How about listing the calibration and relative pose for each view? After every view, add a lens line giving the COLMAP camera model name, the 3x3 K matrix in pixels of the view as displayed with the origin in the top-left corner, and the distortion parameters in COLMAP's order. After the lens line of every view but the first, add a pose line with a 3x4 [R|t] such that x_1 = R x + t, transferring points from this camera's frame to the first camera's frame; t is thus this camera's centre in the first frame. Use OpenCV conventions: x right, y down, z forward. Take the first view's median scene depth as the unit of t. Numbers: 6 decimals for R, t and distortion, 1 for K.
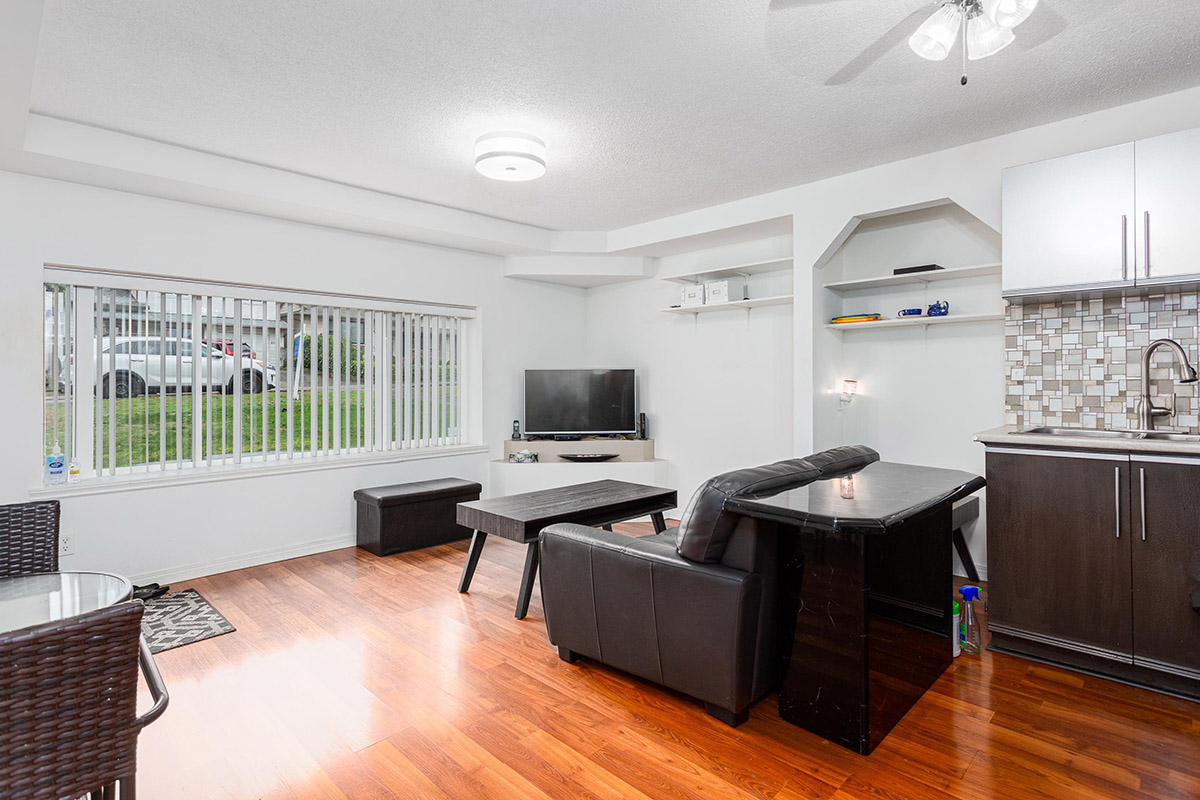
lens RADIAL K [[605.2, 0, 596.6], [0, 605.2, 373.2], [0, 0, 1]] dist [0.000087, 0.001150]
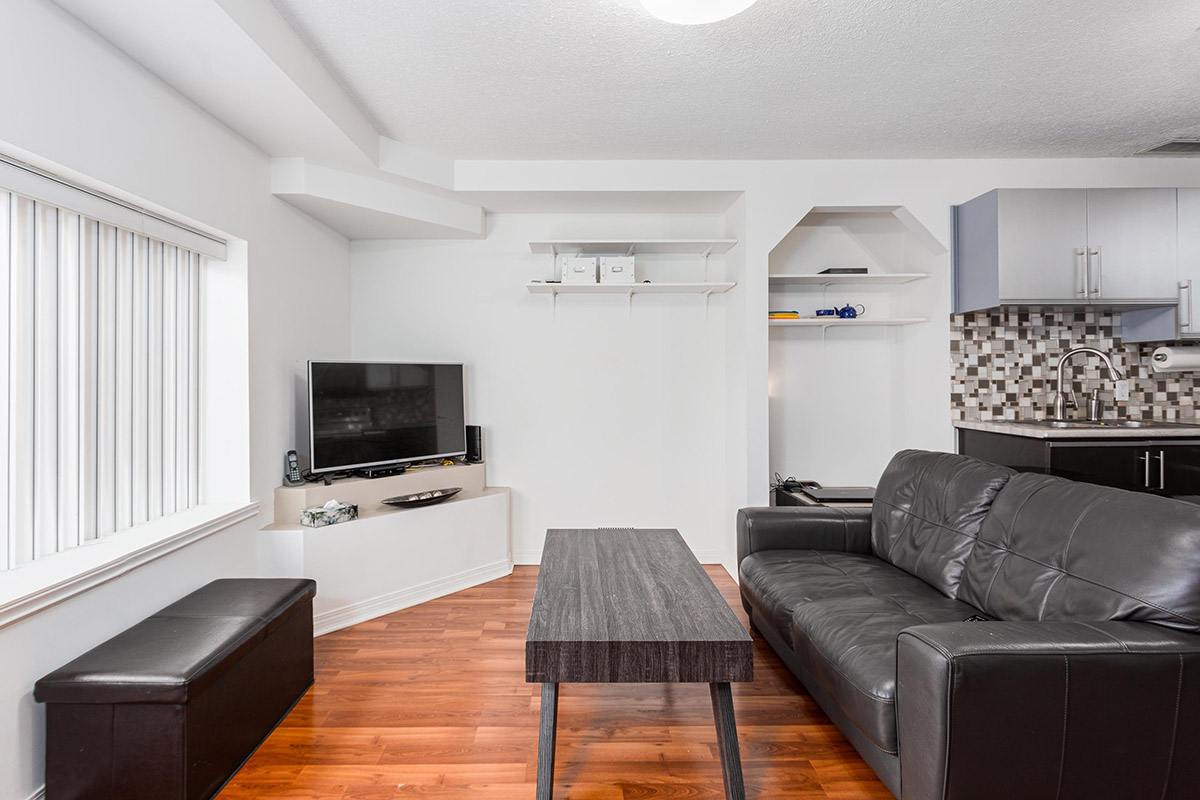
lens RADIAL K [[589.4, 0, 385.6], [0, 589.4, 376.0], [0, 0, 1]] dist [0.000750, 0.000503]
pose [[0.708059, -0.003059, 0.706146, -0.711317], [-0.007888, 0.999894, 0.012241, -0.000607], [-0.706109, -0.014238, 0.707960, 0.830575]]
